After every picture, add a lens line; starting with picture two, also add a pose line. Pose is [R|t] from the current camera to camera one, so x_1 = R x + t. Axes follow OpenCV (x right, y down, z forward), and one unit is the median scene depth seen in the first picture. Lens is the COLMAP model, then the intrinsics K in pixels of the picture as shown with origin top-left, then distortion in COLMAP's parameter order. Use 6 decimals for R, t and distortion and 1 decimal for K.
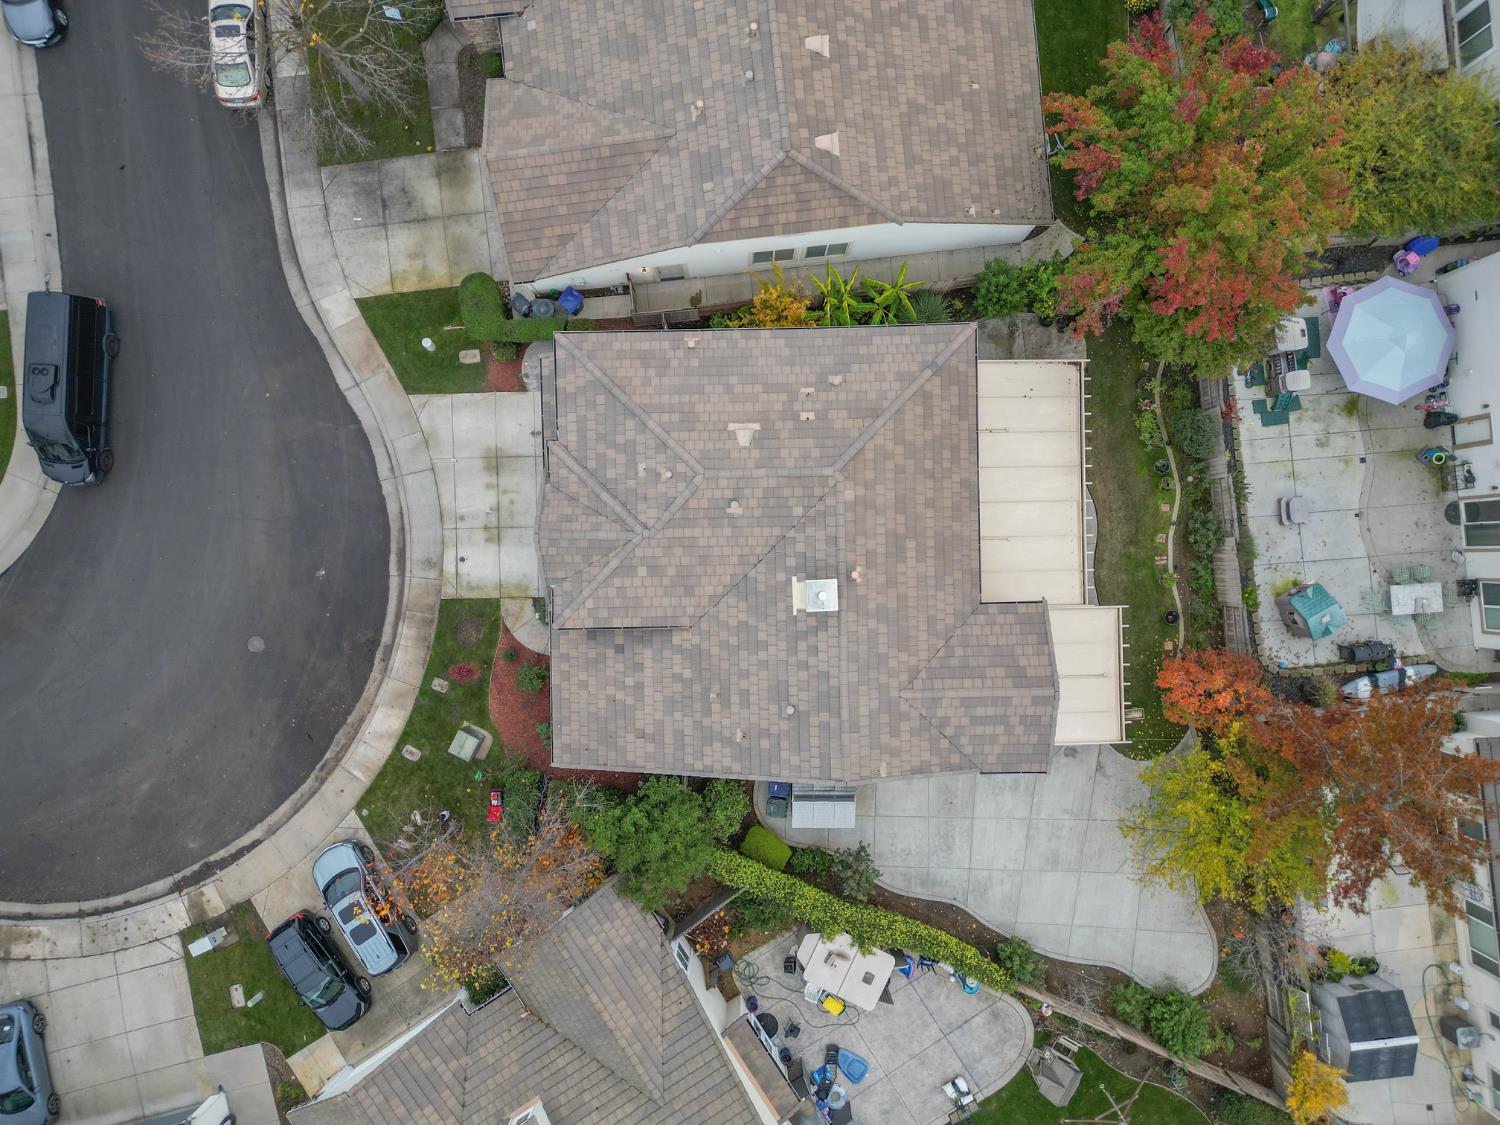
lens RADIAL K [[1048.3, 0, 750.0], [0, 1048.3, 562.5], [0, 0, 1]] dist [0.024991, 0.002257]
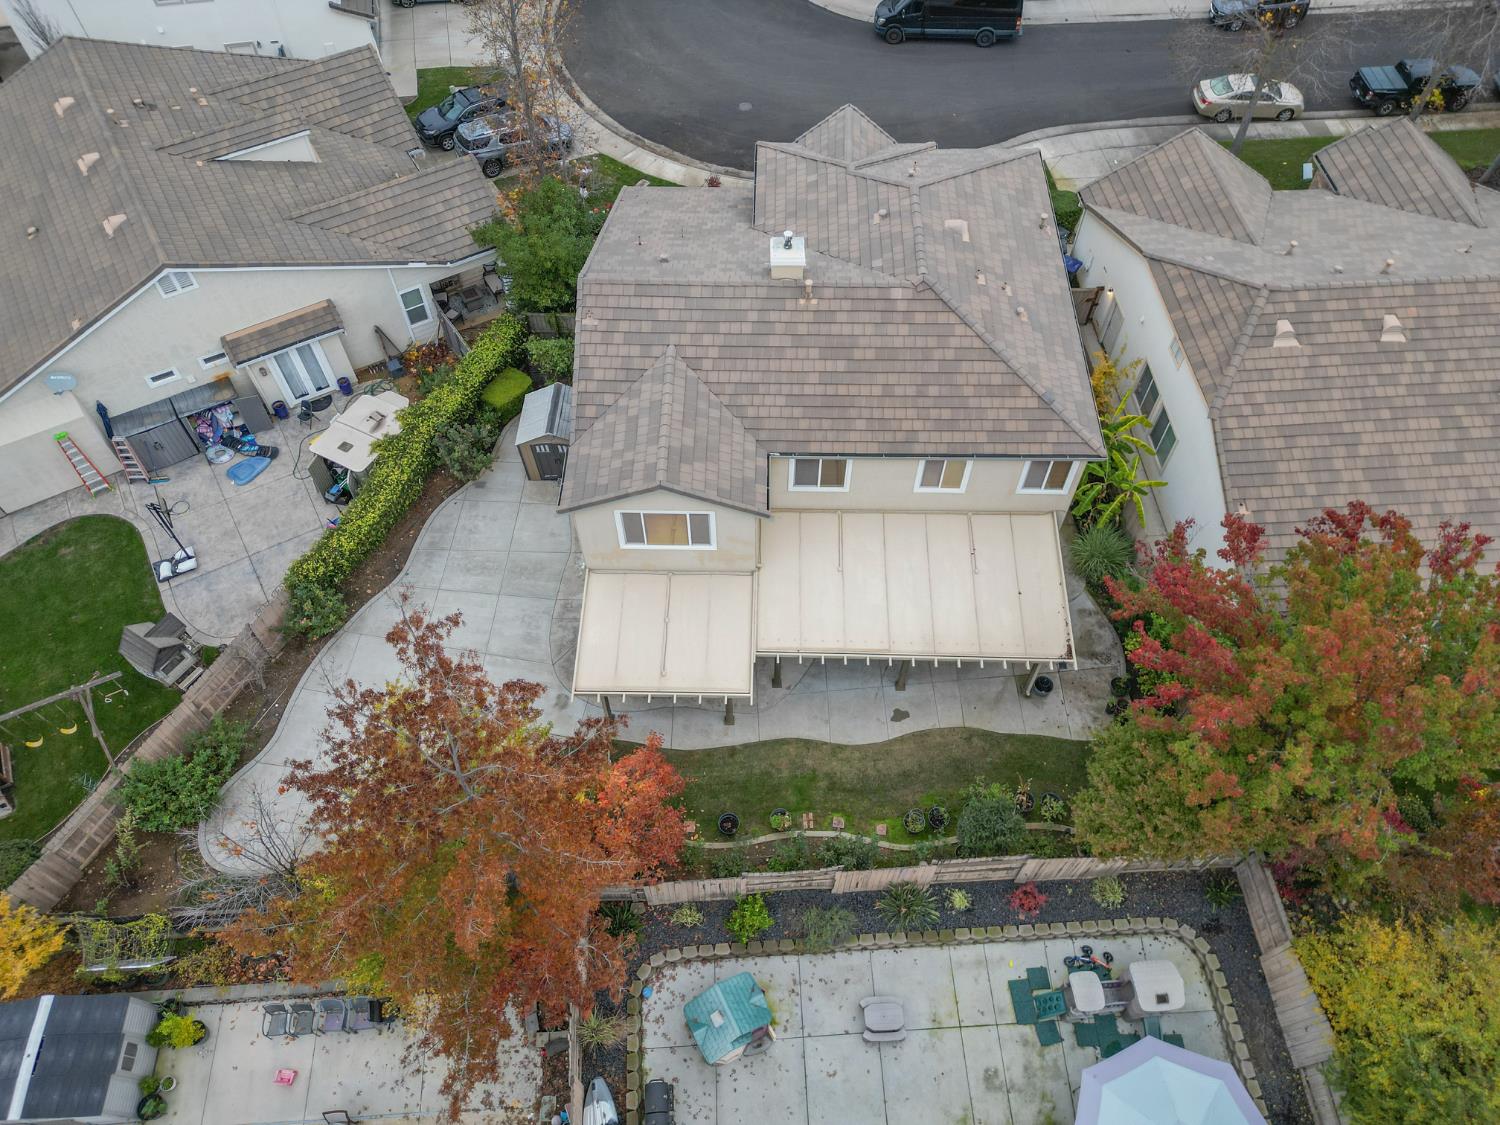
lens RADIAL K [[1048.3, 0, 750.0], [0, 1048.3, 562.5], [0, 0, 1]] dist [0.024991, 0.002257]
pose [[-0.041604, 0.827379, -0.560101, 0.647170], [-0.999132, -0.033197, 0.025177, 0.025615], [0.002237, 0.560662, 0.828041, 0.302709]]
